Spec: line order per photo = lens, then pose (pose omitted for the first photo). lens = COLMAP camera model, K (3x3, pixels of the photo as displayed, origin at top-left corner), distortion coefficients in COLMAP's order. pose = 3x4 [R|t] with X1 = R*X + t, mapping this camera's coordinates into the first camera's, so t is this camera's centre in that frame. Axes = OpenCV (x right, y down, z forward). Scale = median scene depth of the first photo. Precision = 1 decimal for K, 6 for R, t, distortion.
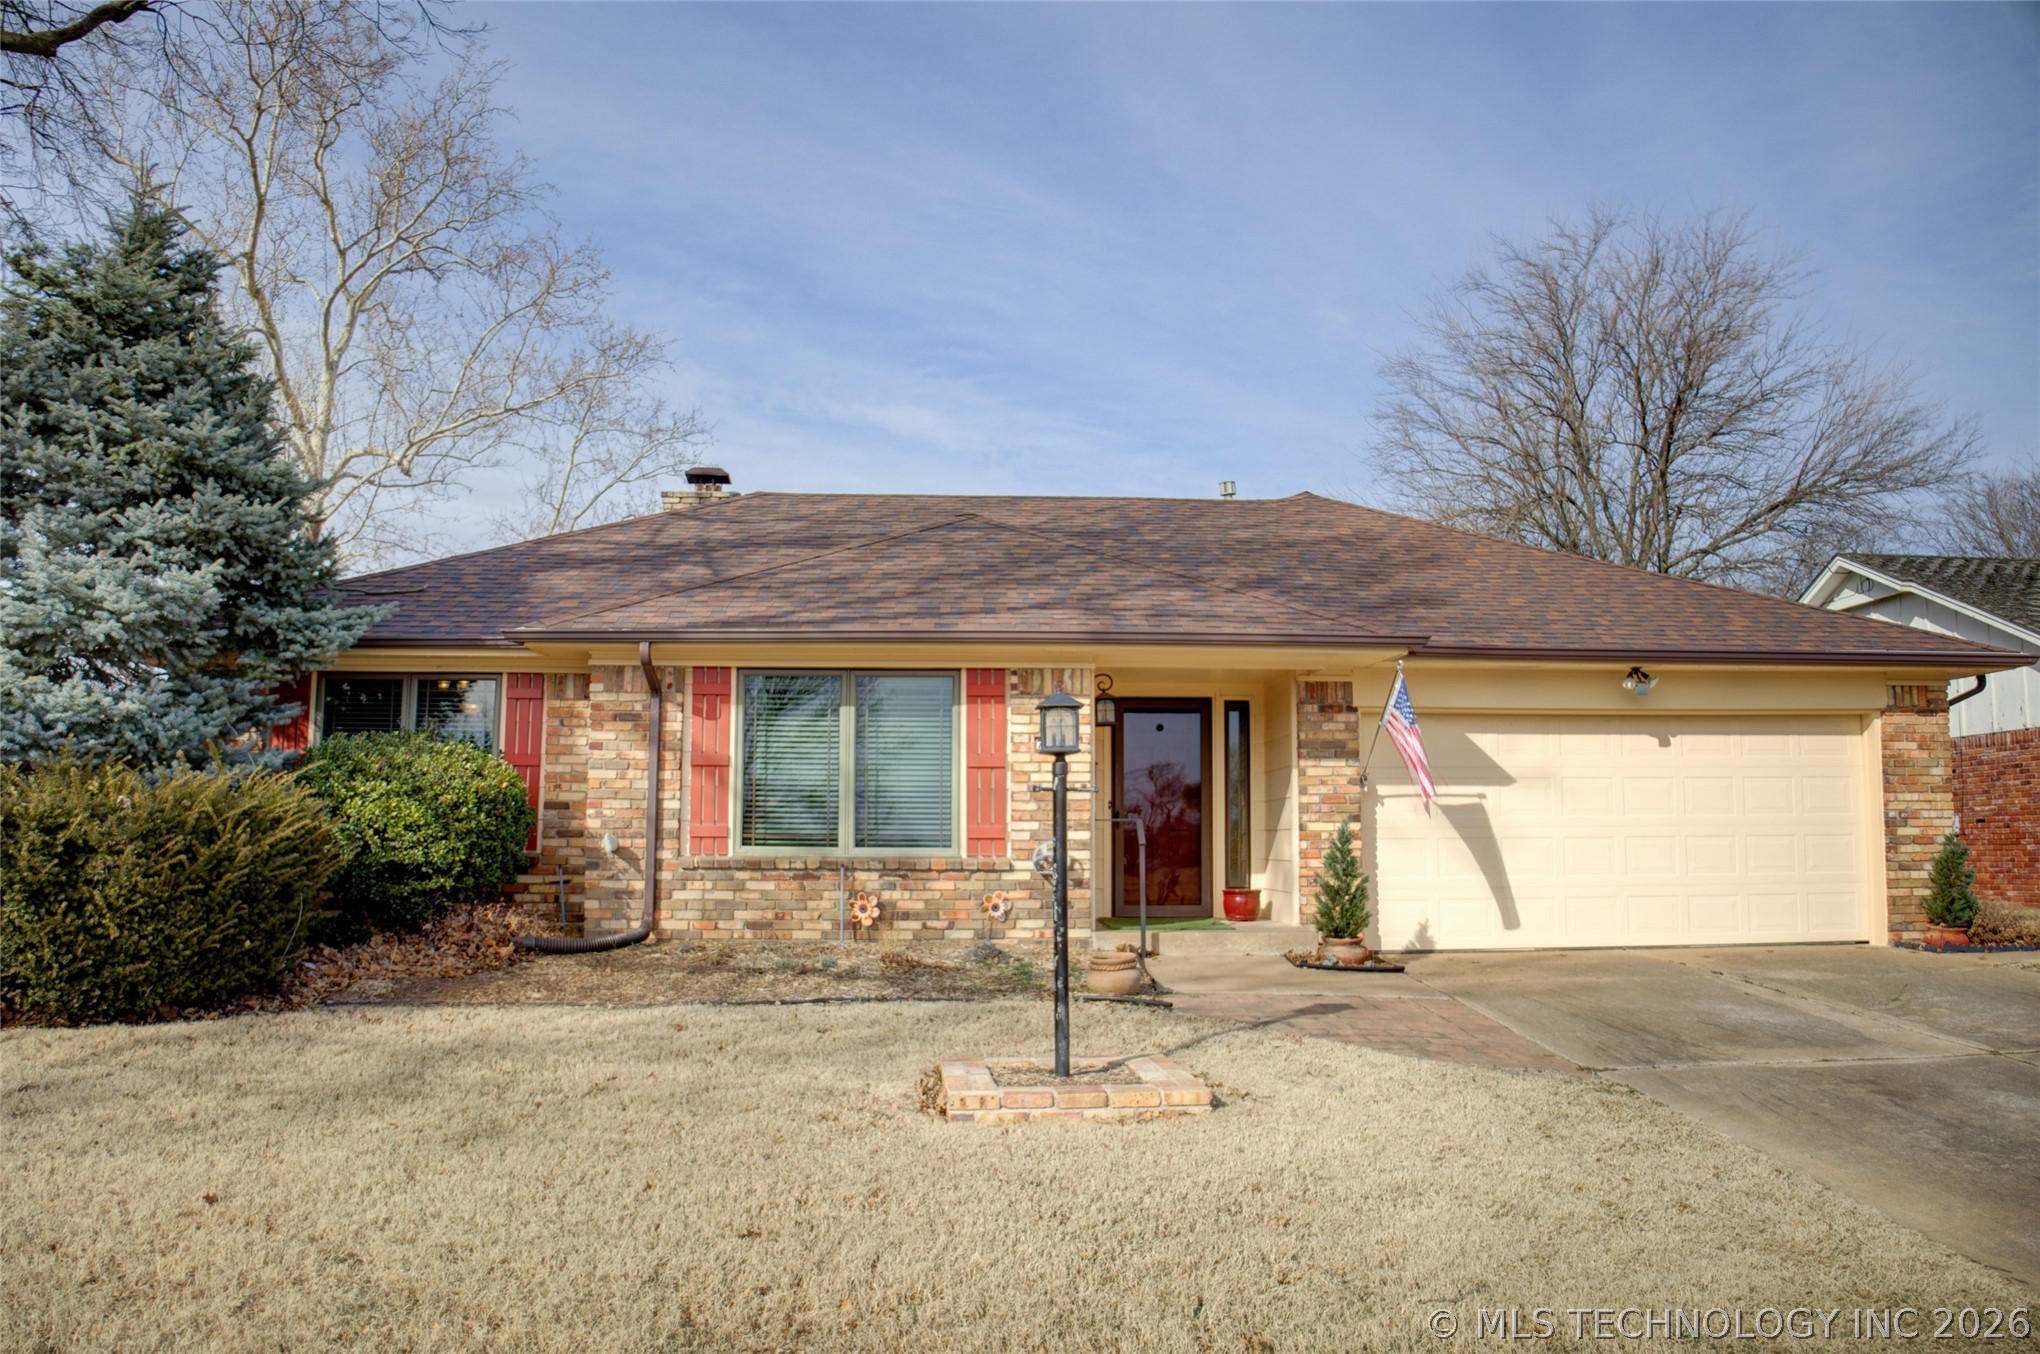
lens RADIAL K [[1427.2, 0, 1053.1], [0, 1427.2, 664.6], [0, 0, 1]] dist [-0.141962, 0.092278]
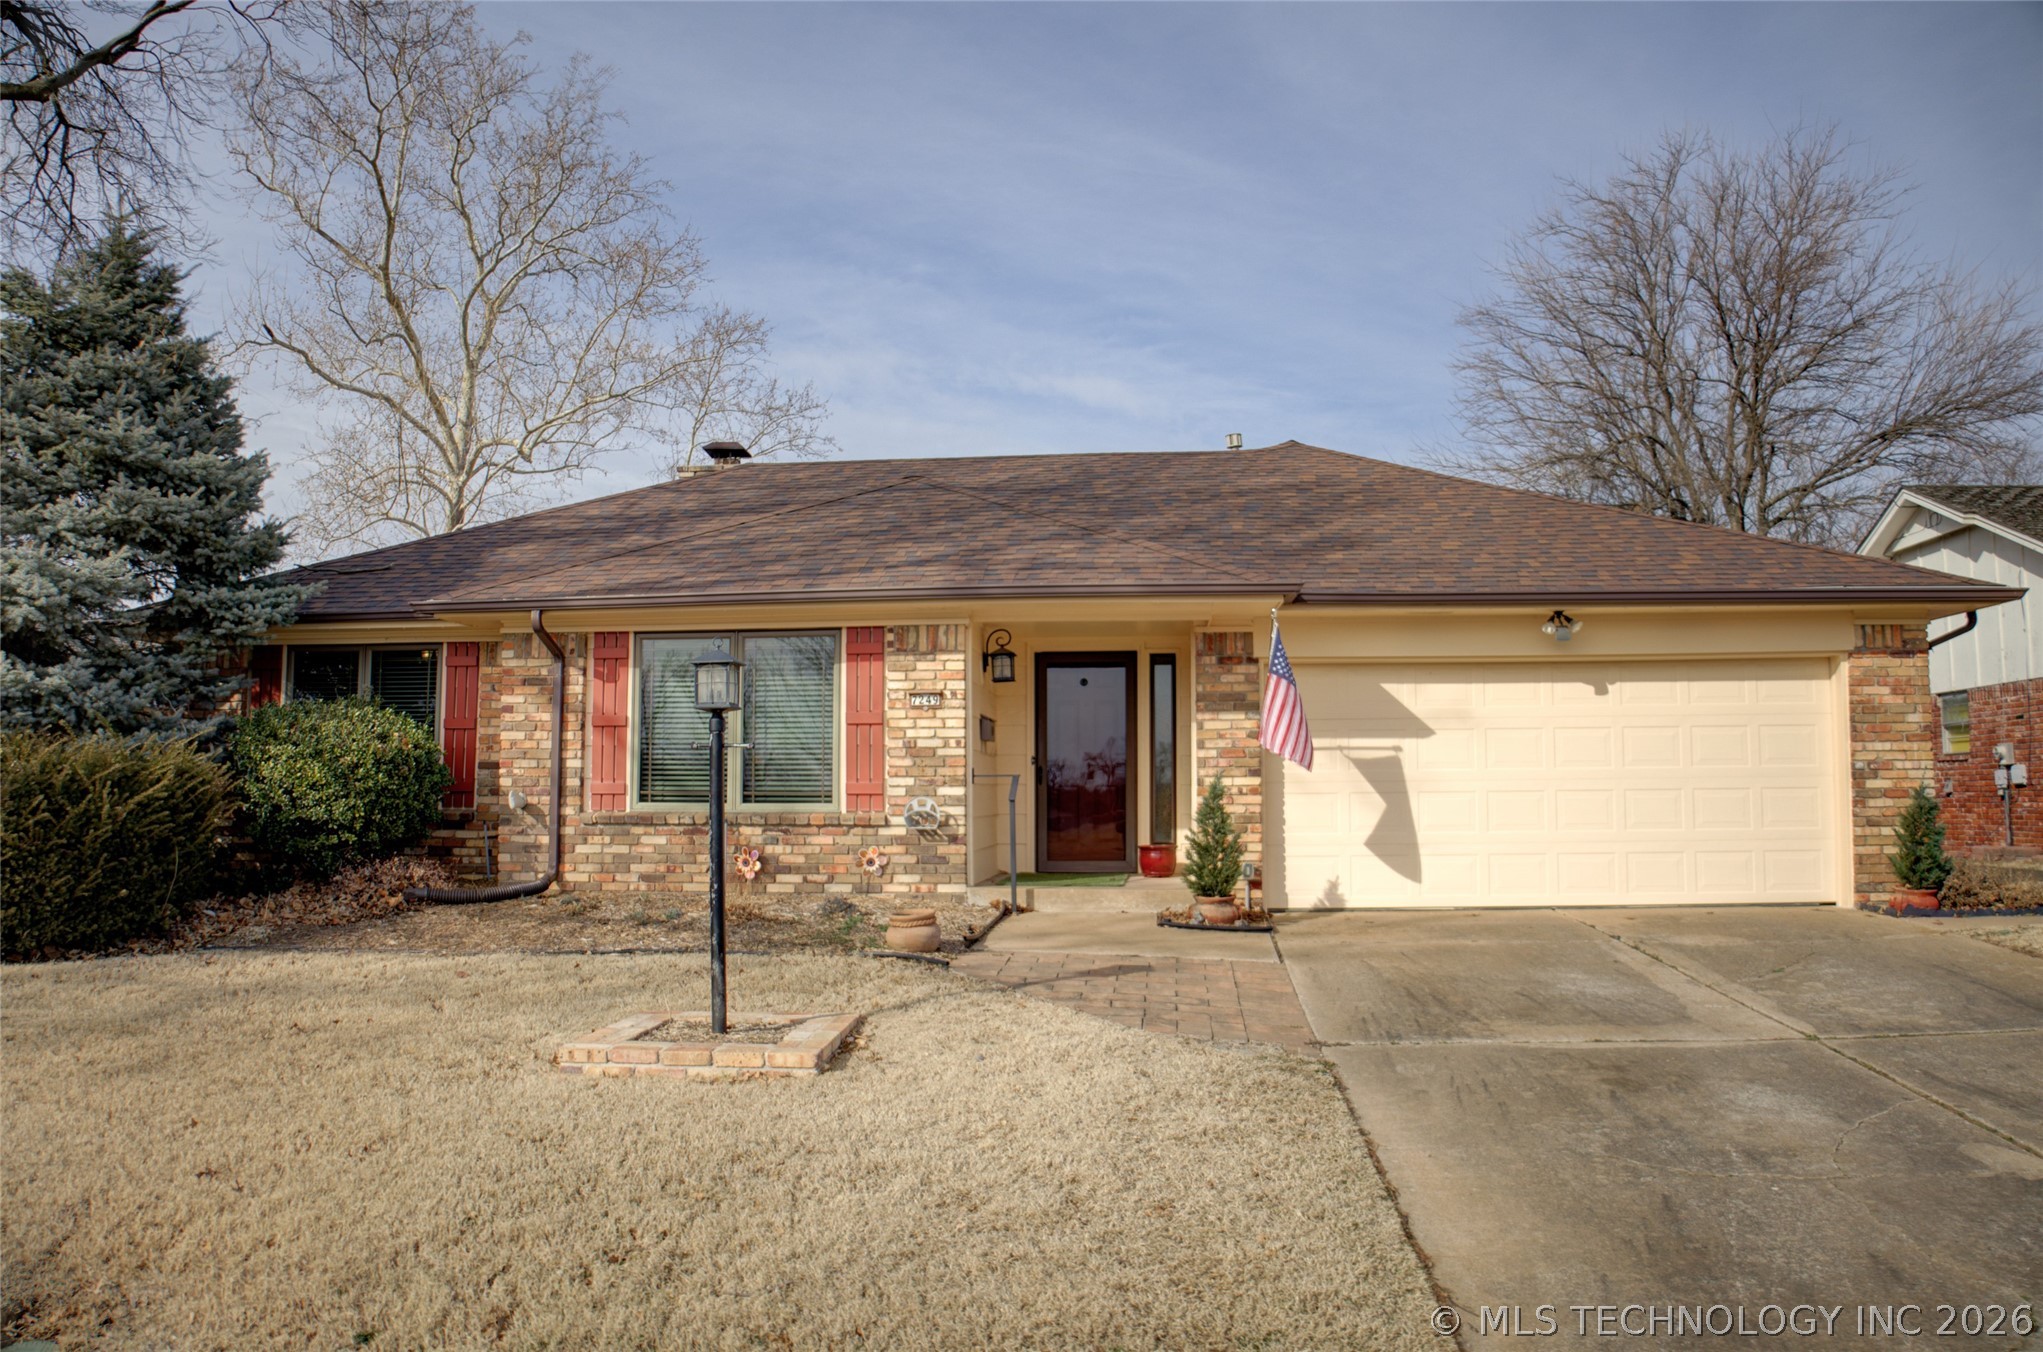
lens RADIAL K [[1373.2, 0, 1021.5], [0, 1373.2, 676.0], [0, 0, 1]] dist [-0.147111, 0.080635]
pose [[0.987937, -0.017663, -0.153847, 0.217230], [0.023379, 0.999099, 0.035424, 0.005970], [0.153083, -0.038593, 0.987459, 0.056799]]
